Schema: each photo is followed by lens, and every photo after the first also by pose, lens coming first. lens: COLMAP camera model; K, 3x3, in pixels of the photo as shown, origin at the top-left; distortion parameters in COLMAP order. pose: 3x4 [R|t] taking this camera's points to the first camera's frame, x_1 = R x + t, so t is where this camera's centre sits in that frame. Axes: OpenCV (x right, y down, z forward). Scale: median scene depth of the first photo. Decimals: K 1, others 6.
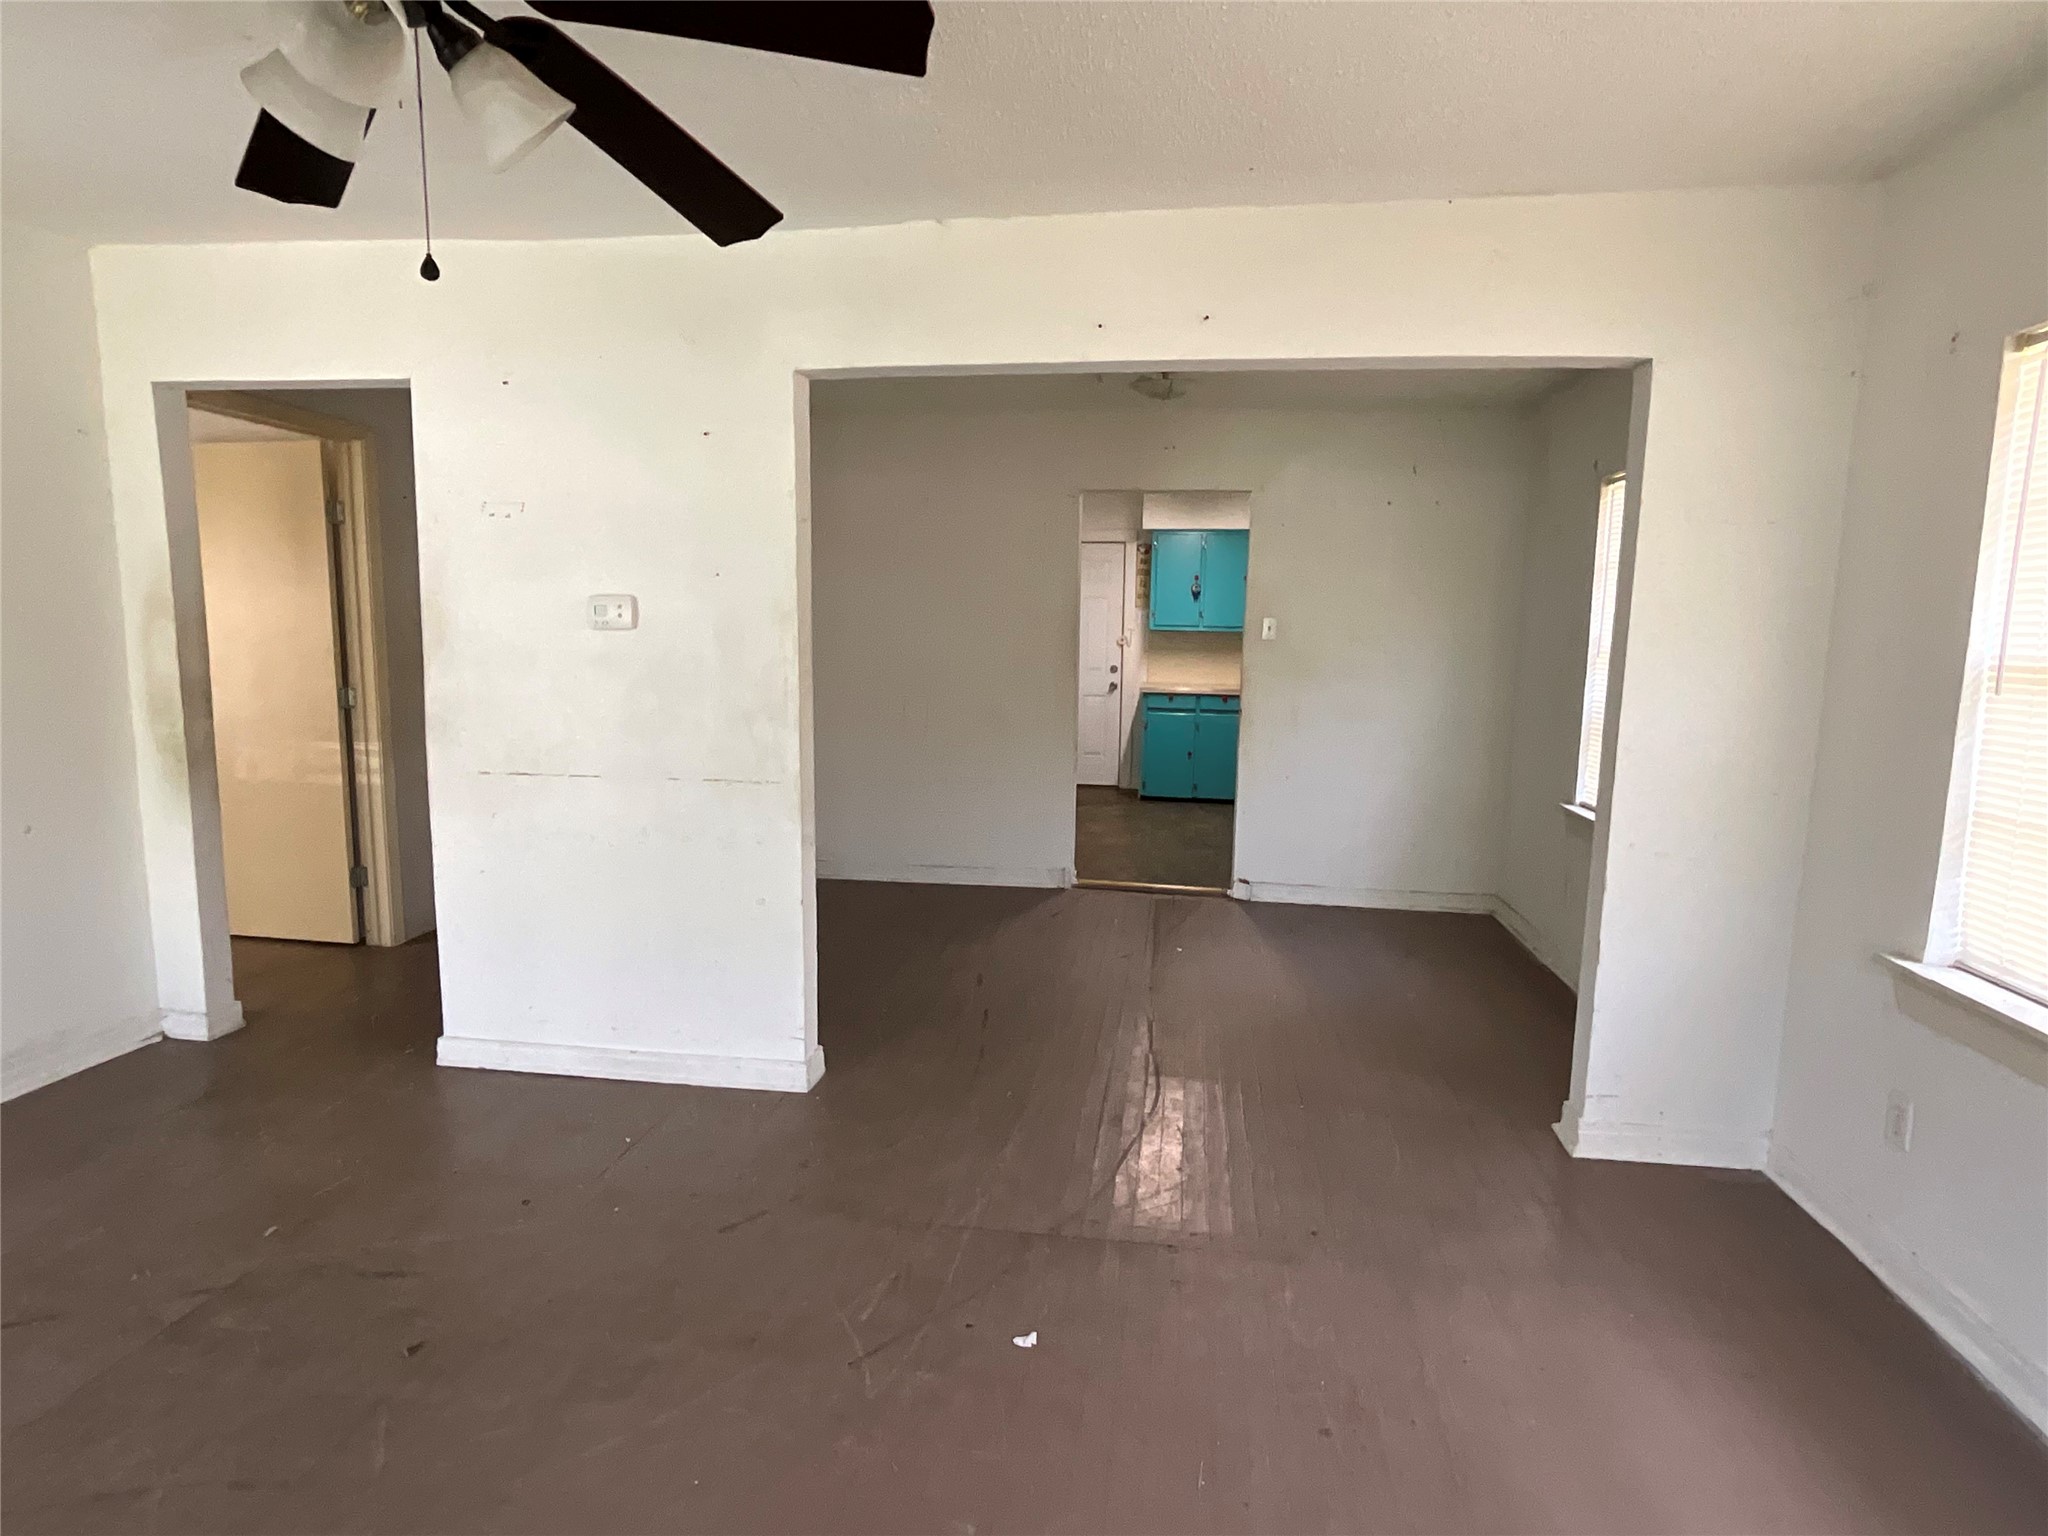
lens RADIAL K [[1094.9, 0, 1016.6], [0, 1094.9, 765.8], [0, 0, 1]] dist [-0.002258, 0.003004]
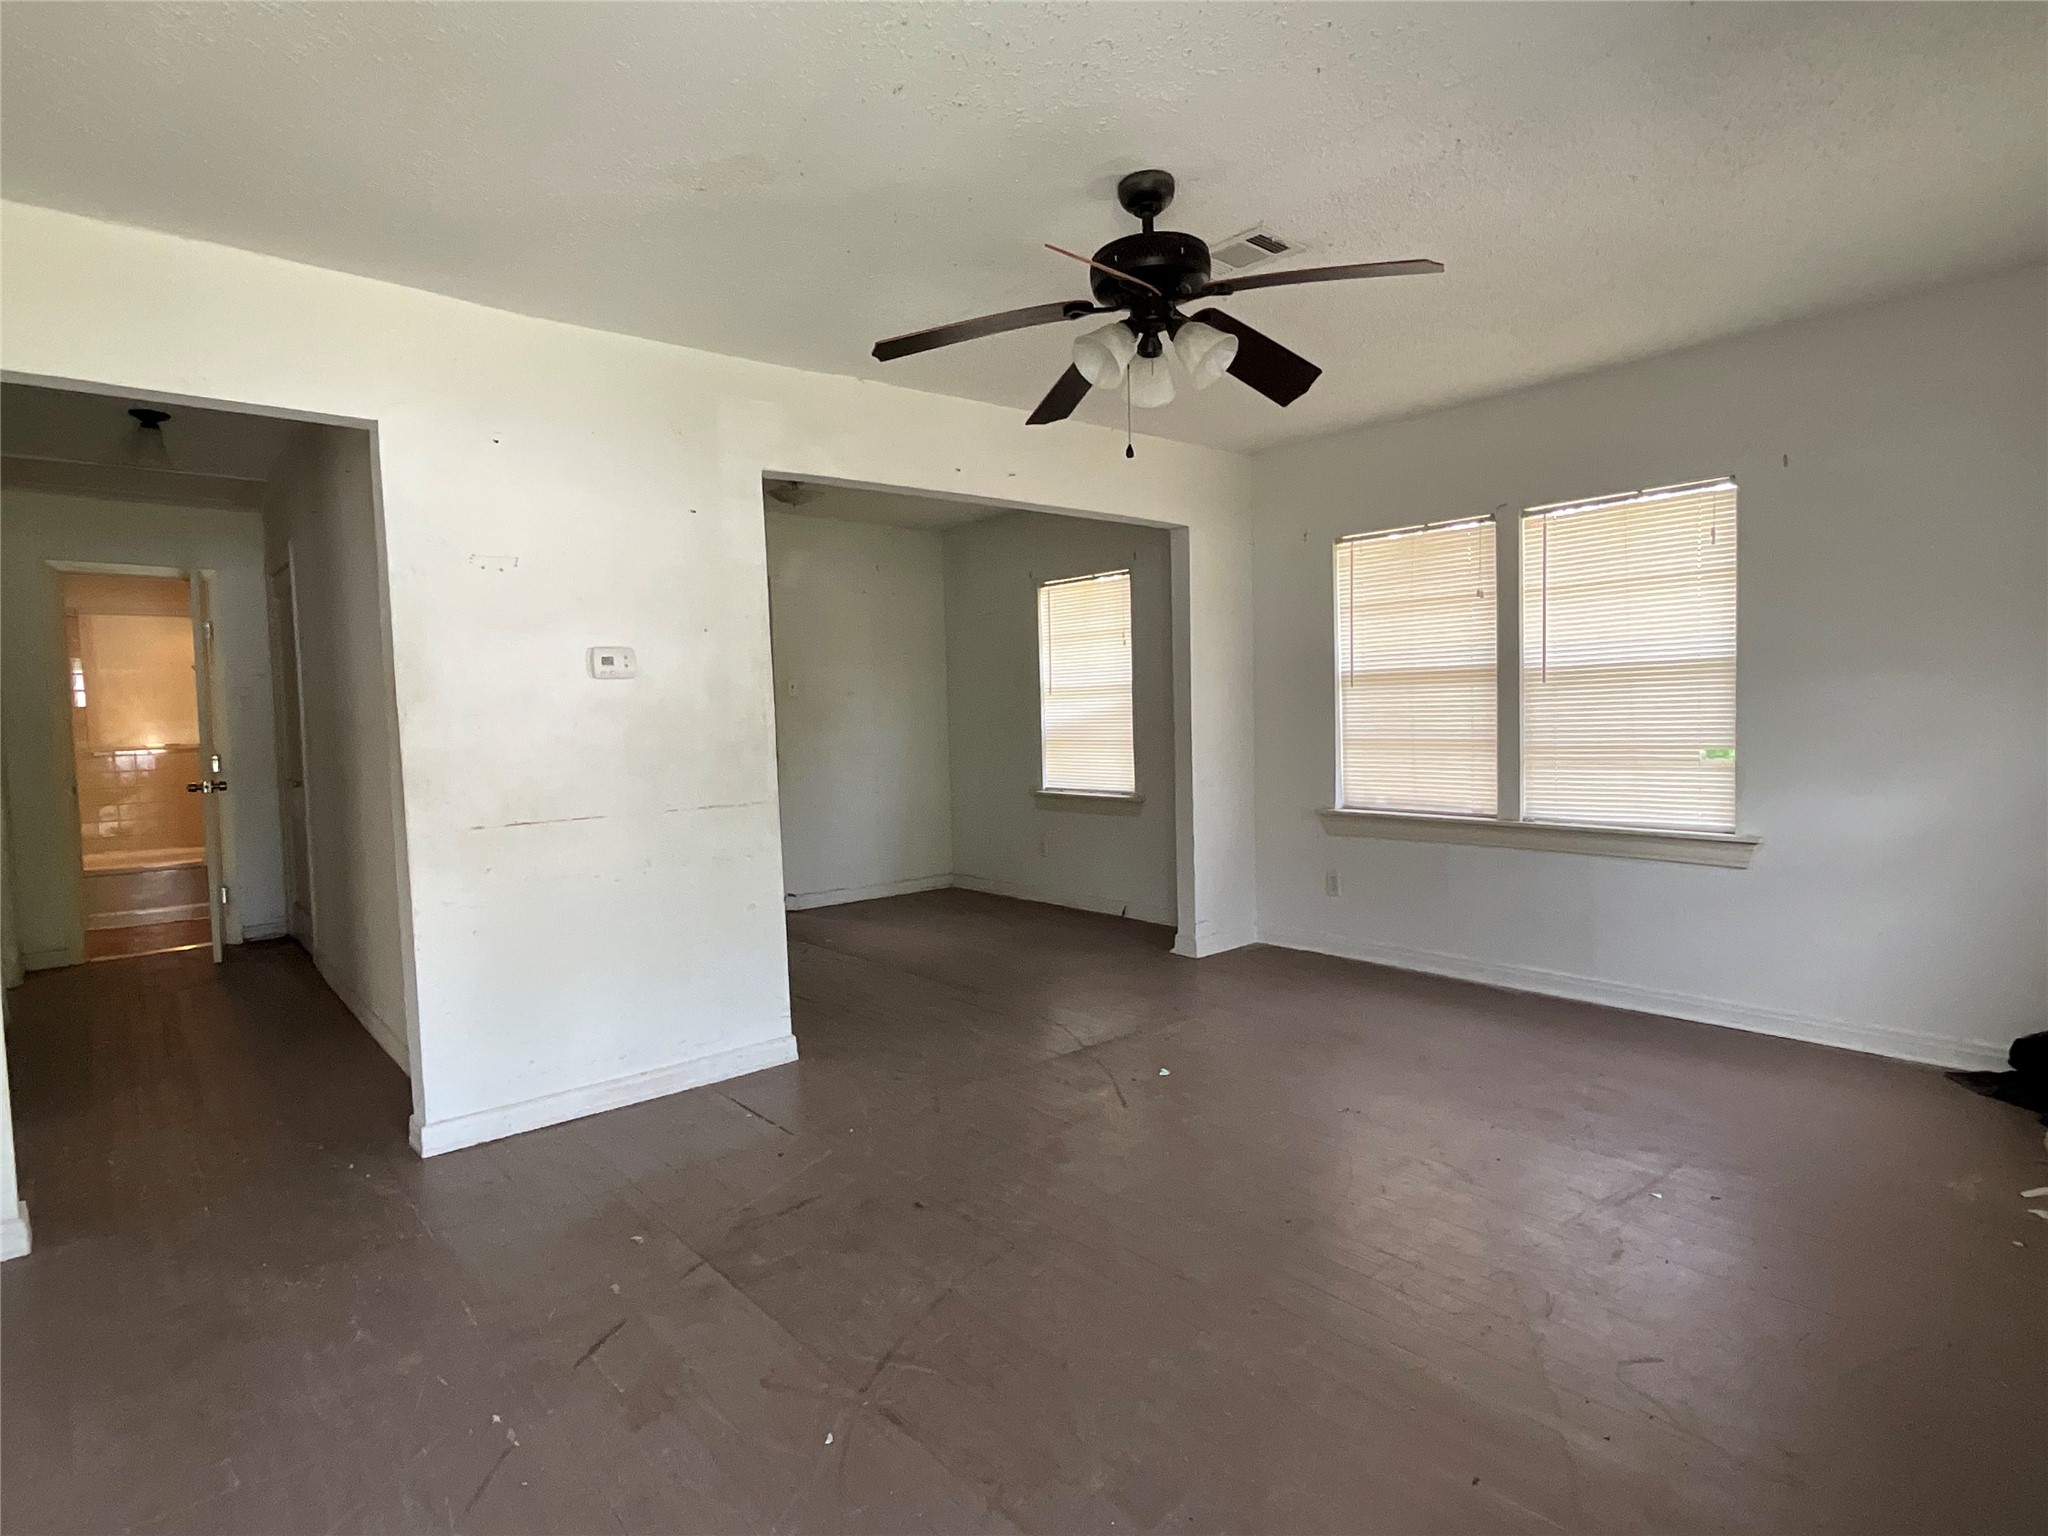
lens RADIAL K [[1094.9, 0, 1024.7], [0, 1094.9, 770.8], [0, 0, 1]] dist [-0.002258, 0.003004]
pose [[0.656334, -0.077886, 0.750440, -0.348014], [0.133227, 0.990991, -0.013668, 0.013368], [-0.742615, 0.108950, 0.660798, -0.004639]]
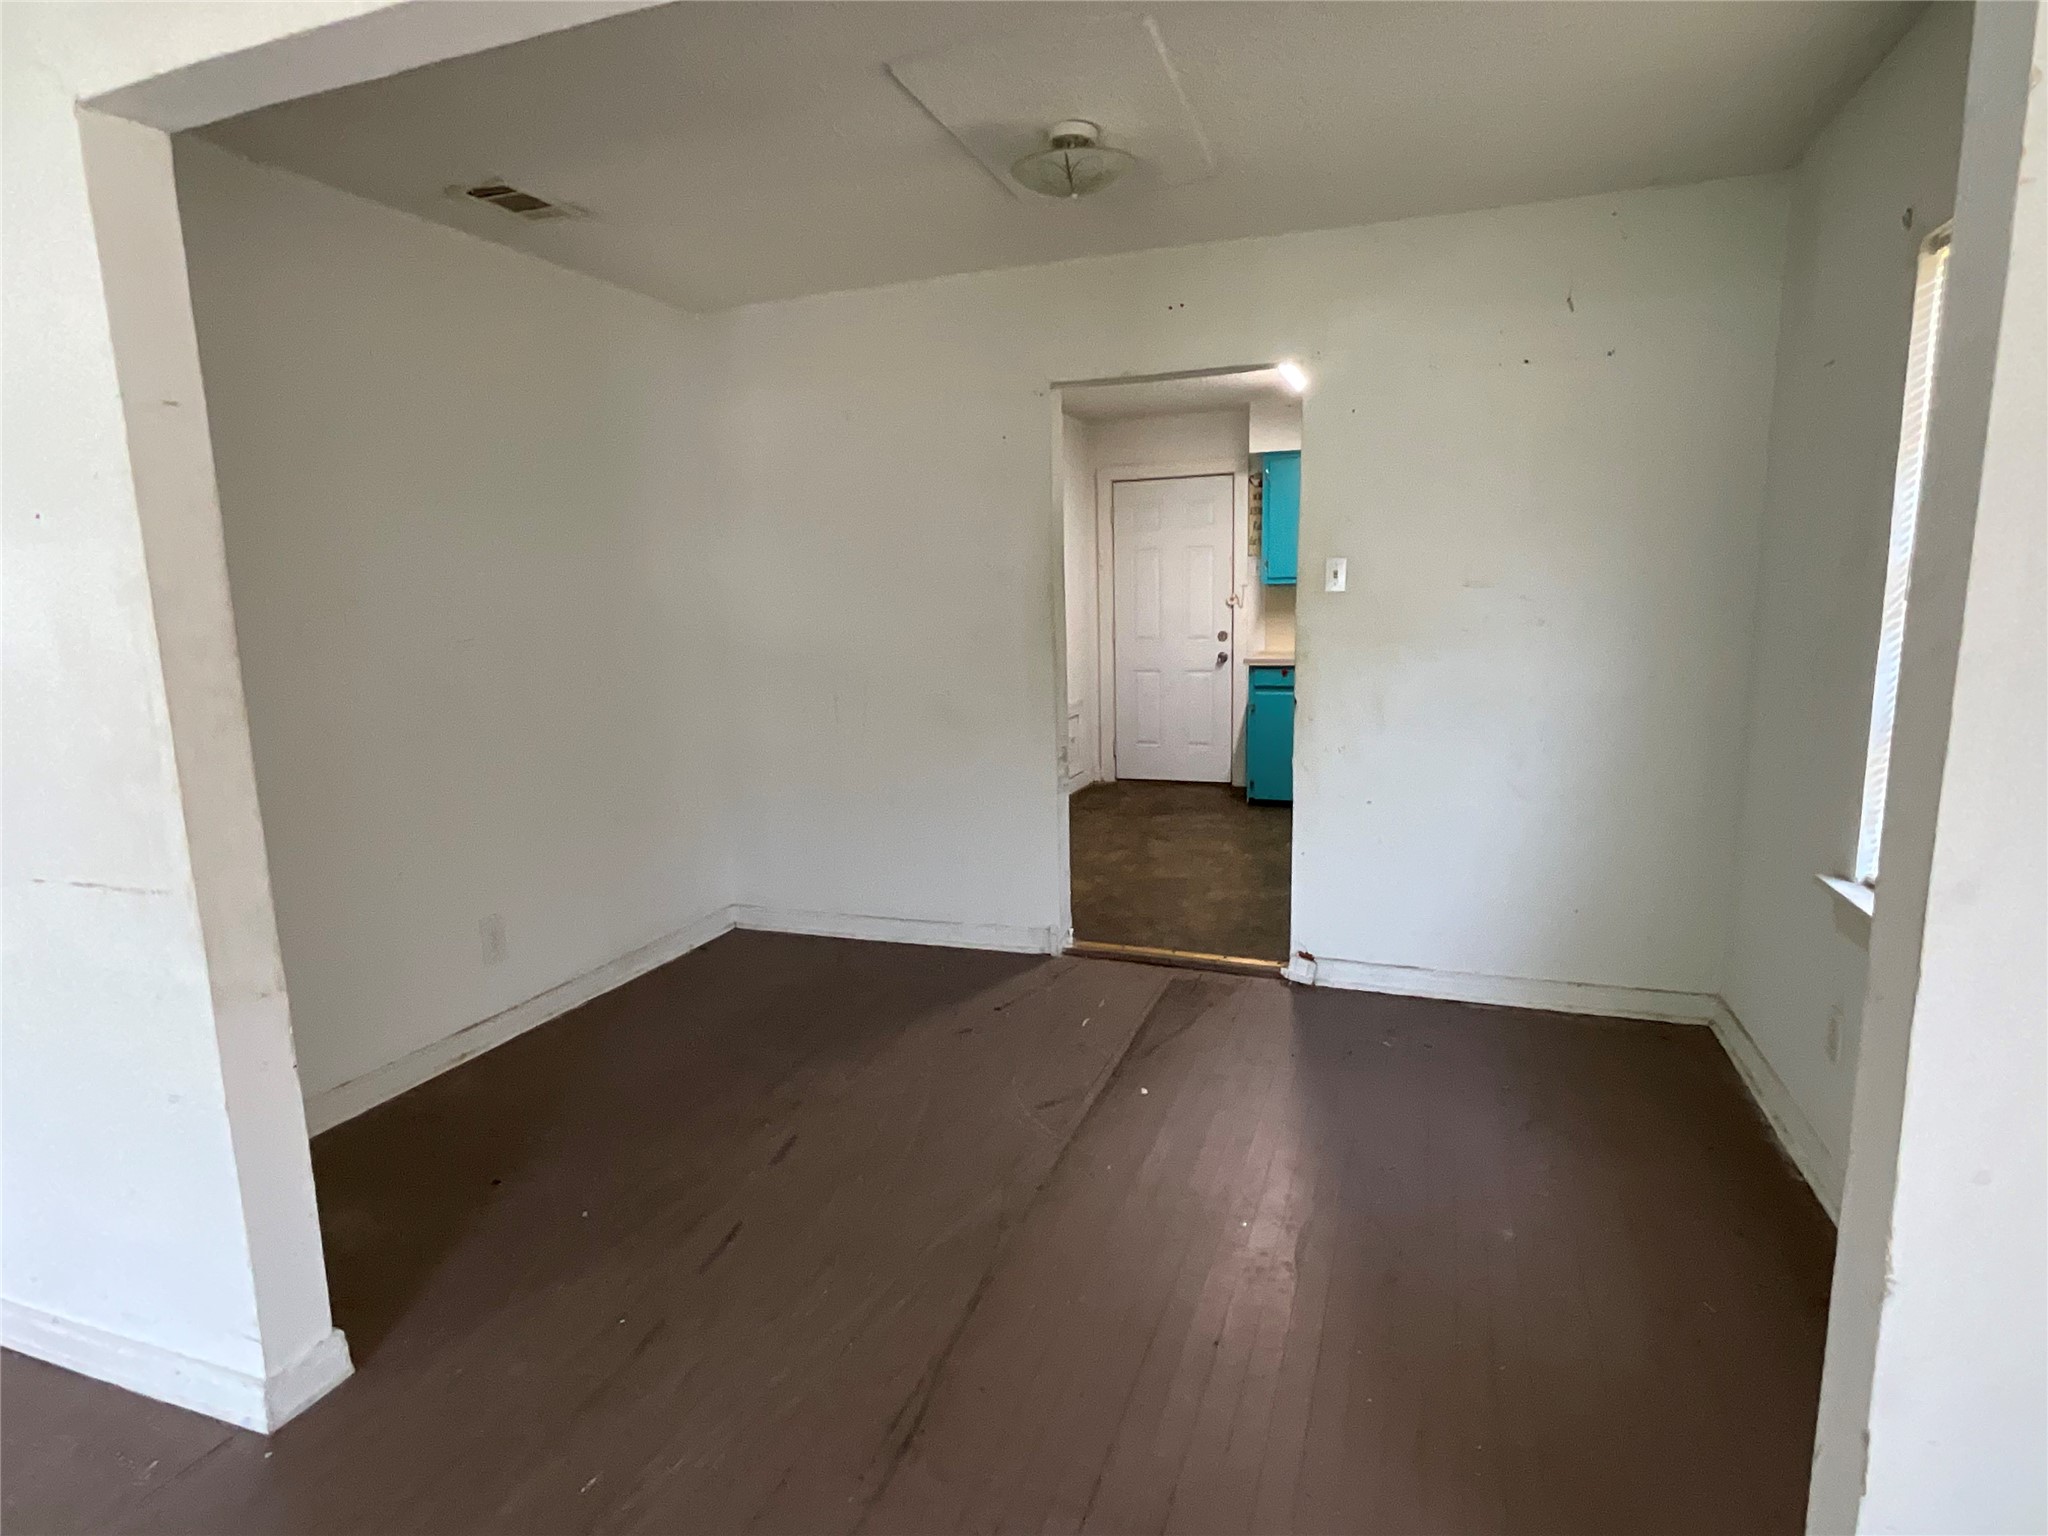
lens RADIAL K [[1094.9, 0, 1028.3], [0, 1094.9, 757.6], [0, 0, 1]] dist [-0.002258, 0.003004]
pose [[0.979058, -0.009835, -0.203345, 0.120584], [0.014470, 0.999668, 0.021317, -0.021286], [0.203068, -0.023813, 0.978875, 0.212209]]
